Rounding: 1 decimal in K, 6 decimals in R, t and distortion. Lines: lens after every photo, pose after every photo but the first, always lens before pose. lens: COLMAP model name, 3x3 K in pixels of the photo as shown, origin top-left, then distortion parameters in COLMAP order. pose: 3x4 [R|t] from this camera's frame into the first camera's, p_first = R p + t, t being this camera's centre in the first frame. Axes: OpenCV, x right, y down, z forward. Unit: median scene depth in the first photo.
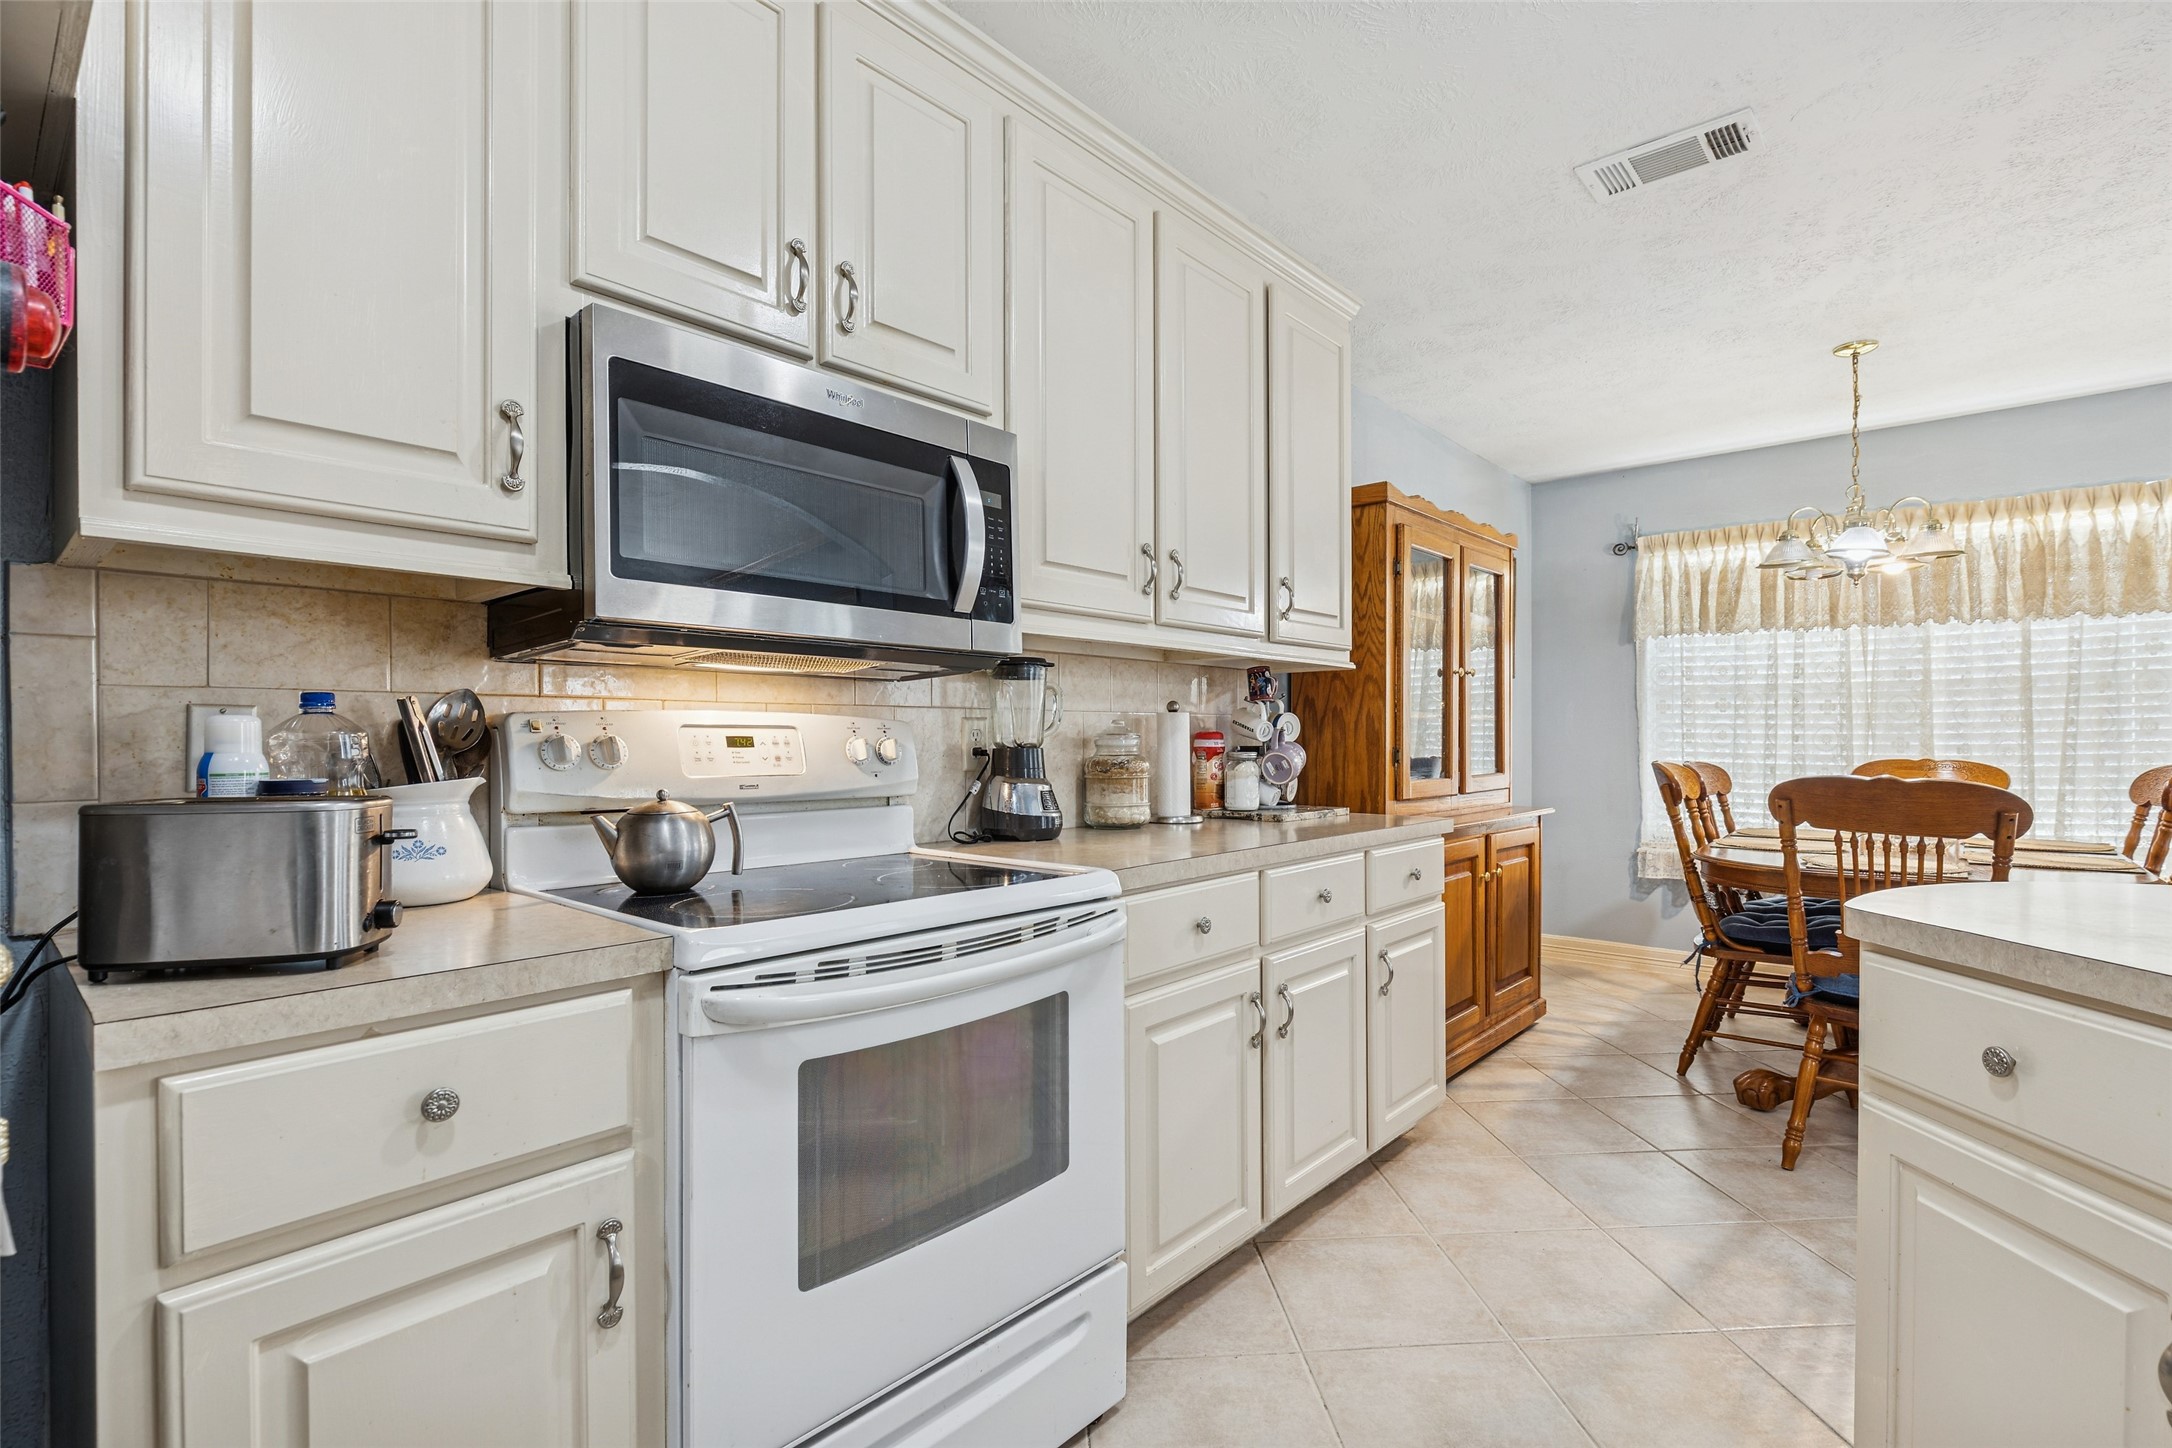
lens RADIAL K [[1014.5, 0, 1101.3], [0, 1014.5, 740.0], [0, 0, 1]] dist [-0.008615, 0.001456]
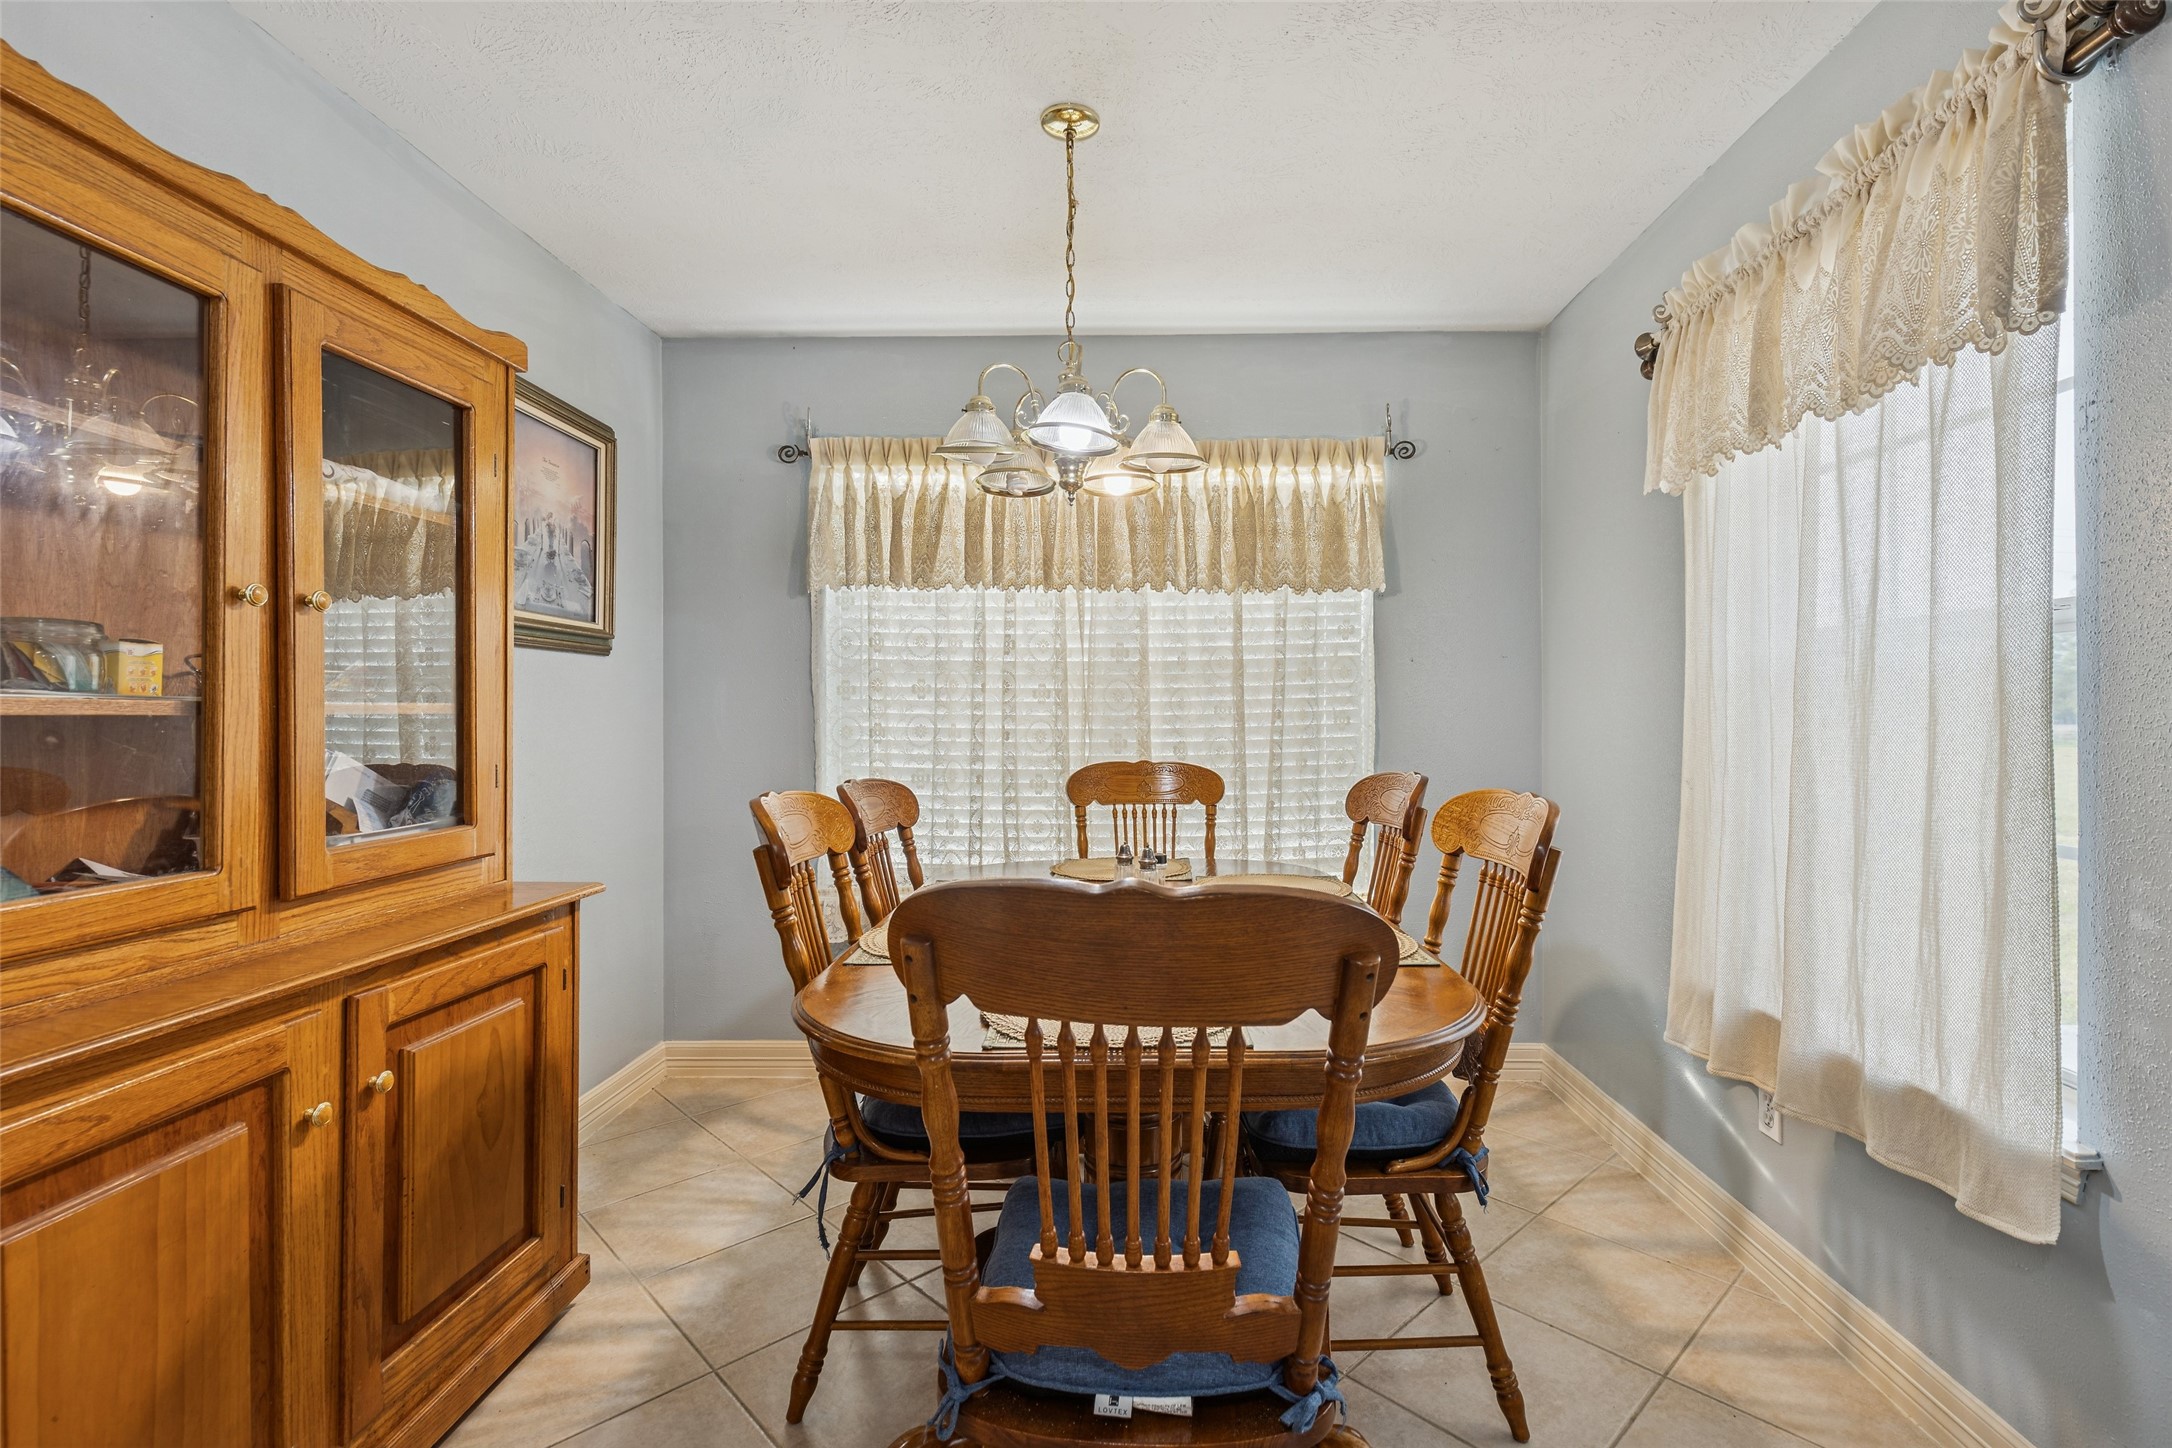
lens RADIAL K [[1014.5, 0, 1087.0], [0, 1014.5, 716.2], [0, 0, 1]] dist [-0.008615, 0.001456]
pose [[0.792683, -0.001075, 0.609633, 0.297628], [0.002222, 0.999997, -0.001125, -0.015318], [-0.609630, 0.002246, 0.792683, 0.397071]]
